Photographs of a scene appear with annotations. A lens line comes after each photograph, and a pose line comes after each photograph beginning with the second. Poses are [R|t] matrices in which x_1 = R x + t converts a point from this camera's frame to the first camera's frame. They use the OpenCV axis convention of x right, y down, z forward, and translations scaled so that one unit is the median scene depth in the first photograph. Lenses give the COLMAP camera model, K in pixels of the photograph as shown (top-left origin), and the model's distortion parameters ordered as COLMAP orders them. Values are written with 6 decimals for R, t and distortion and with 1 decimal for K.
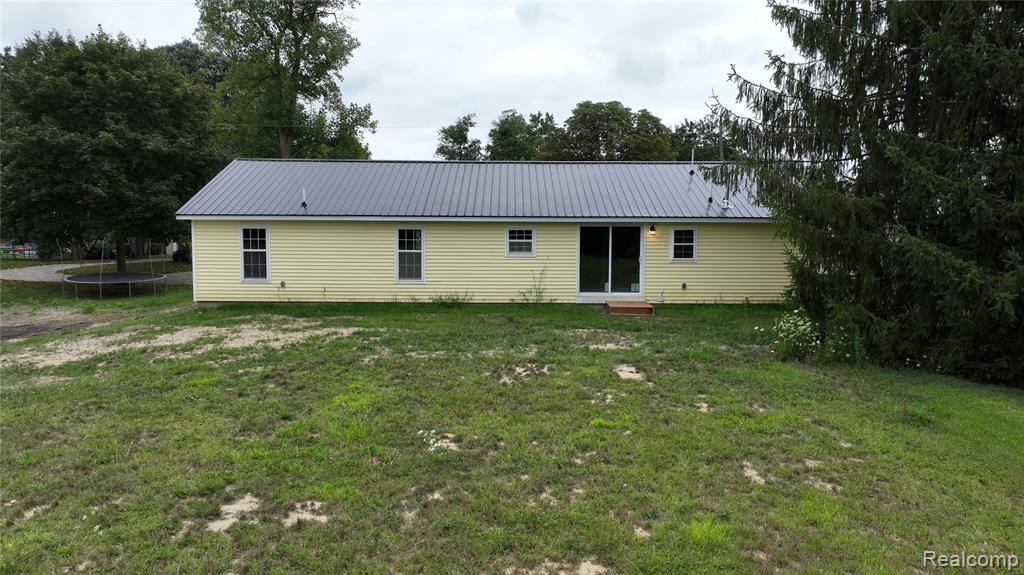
lens RADIAL K [[714.3, 0, 507.2], [0, 714.3, 283.3], [0, 0, 1]] dist [-0.002287, 0.001538]
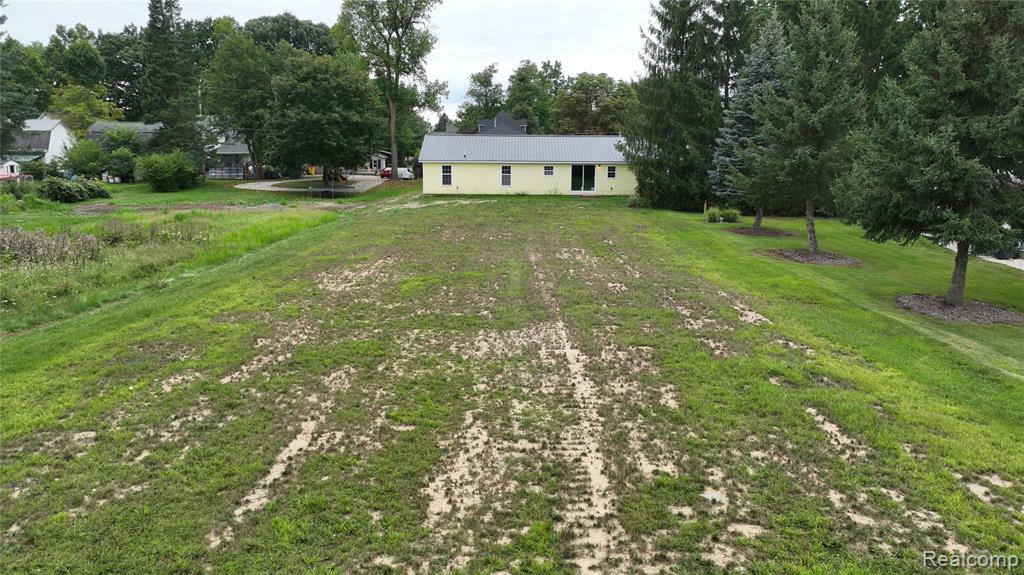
lens RADIAL K [[714.3, 0, 507.2], [0, 714.3, 283.3], [0, 0, 1]] dist [-0.002287, 0.001538]
pose [[0.999974, 0.003573, -0.006213, -0.068244], [-0.002889, 0.994263, 0.106920, 0.041974], [0.006559, -0.106900, 0.994248, -0.967353]]
